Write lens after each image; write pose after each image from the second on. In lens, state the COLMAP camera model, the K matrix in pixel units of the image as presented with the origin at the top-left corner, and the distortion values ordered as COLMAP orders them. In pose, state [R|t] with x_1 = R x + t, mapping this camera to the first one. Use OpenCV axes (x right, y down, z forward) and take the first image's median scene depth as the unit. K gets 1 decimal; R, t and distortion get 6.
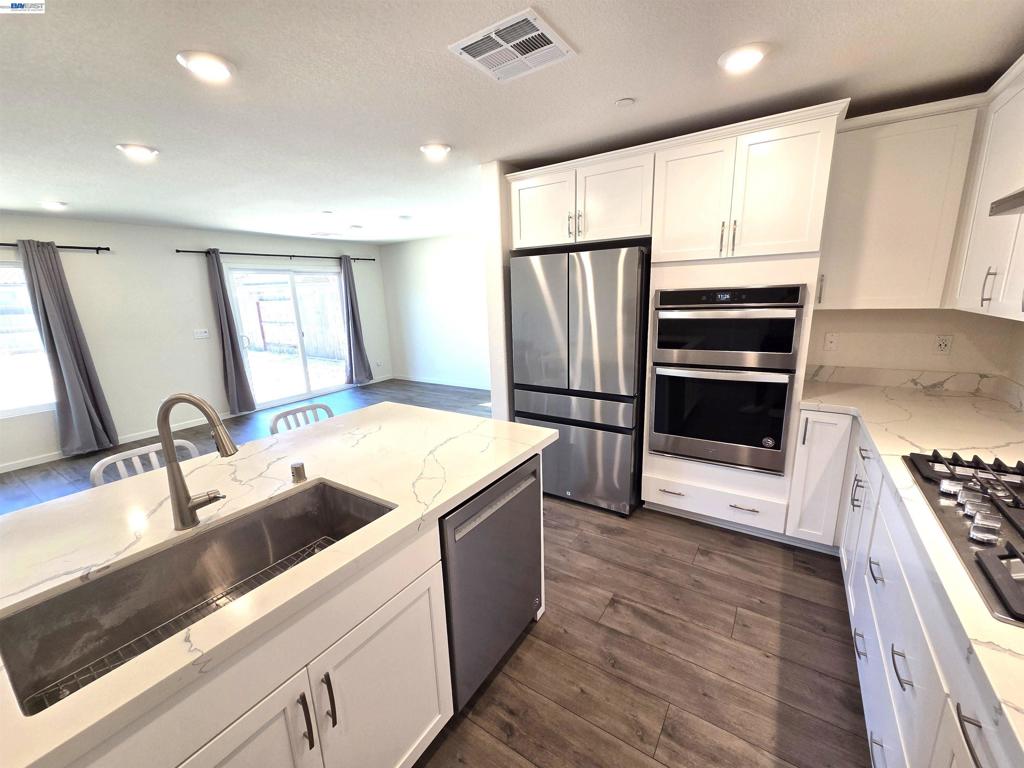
lens RADIAL K [[418.5, 0, 508.0], [0, 418.5, 387.3], [0, 0, 1]] dist [0.003761, 0.000456]
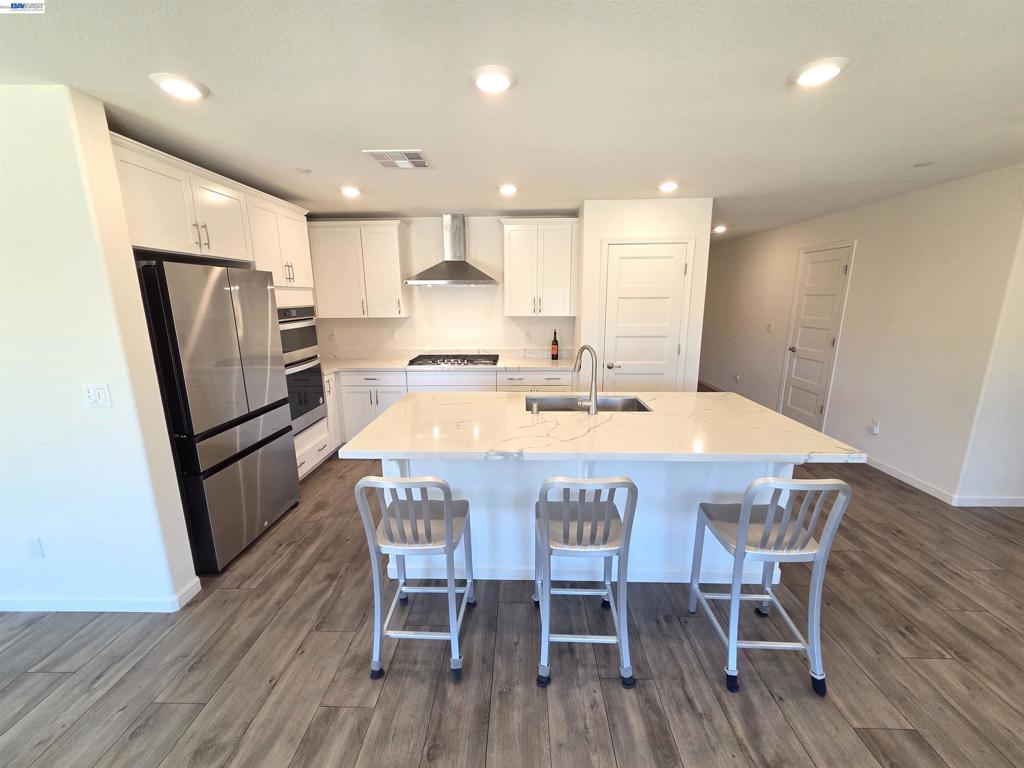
lens RADIAL K [[418.5, 0, 509.6], [0, 418.5, 387.4], [0, 0, 1]] dist [0.003761, 0.000456]
pose [[-0.527555, -0.141951, 0.837577, -1.102079], [0.217841, 0.930370, 0.294886, -0.232254], [-0.821116, 0.338027, -0.459898, 1.098994]]
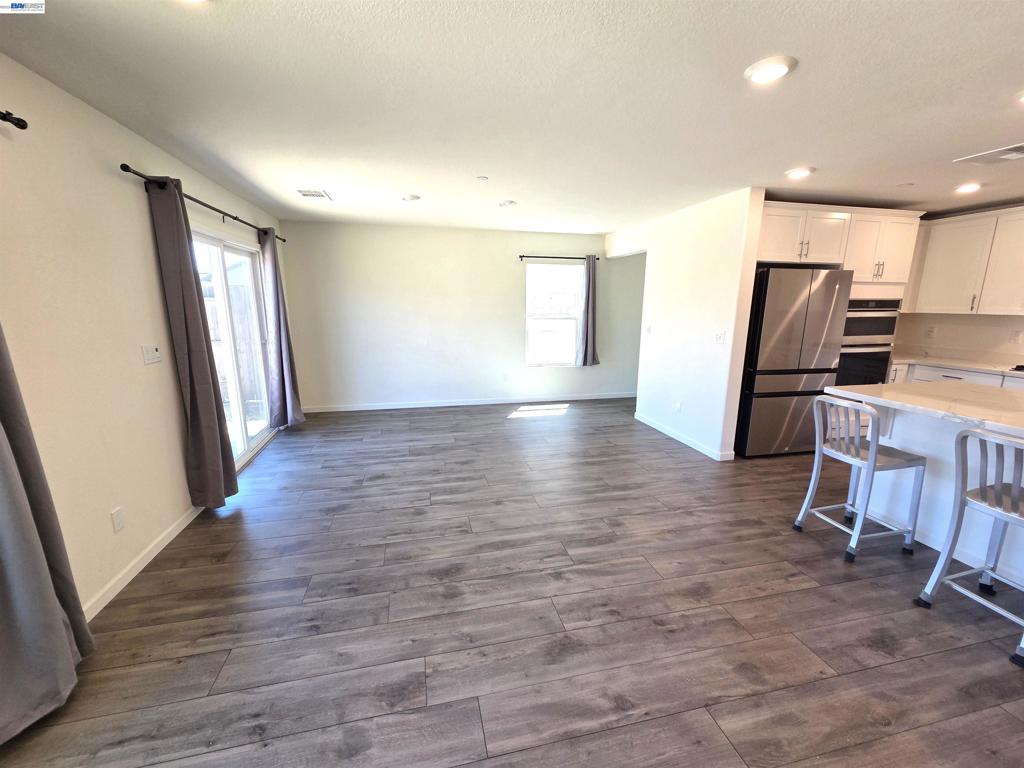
lens RADIAL K [[418.5, 0, 508.7], [0, 418.5, 387.2], [0, 0, 1]] dist [0.003761, 0.000456]
pose [[0.686036, -0.105928, 0.719815, -1.743351], [0.131332, 0.991123, 0.020685, -0.104977], [-0.715616, 0.080344, 0.693858, 0.862835]]
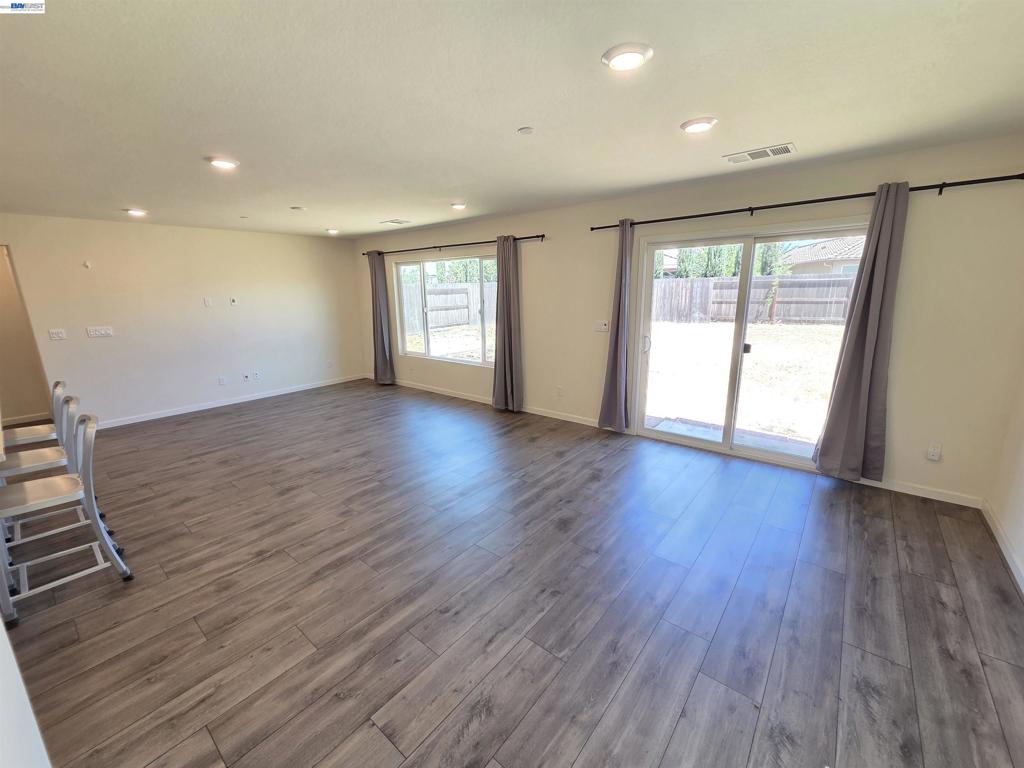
lens RADIAL K [[418.5, 0, 505.3], [0, 418.5, 381.3], [0, 0, 1]] dist [0.003761, 0.000456]
pose [[-0.105338, 0.254531, -0.961310, 0.288675], [-0.199365, 0.941657, 0.271173, -0.463544], [0.974247, 0.220216, -0.048448, 1.915481]]
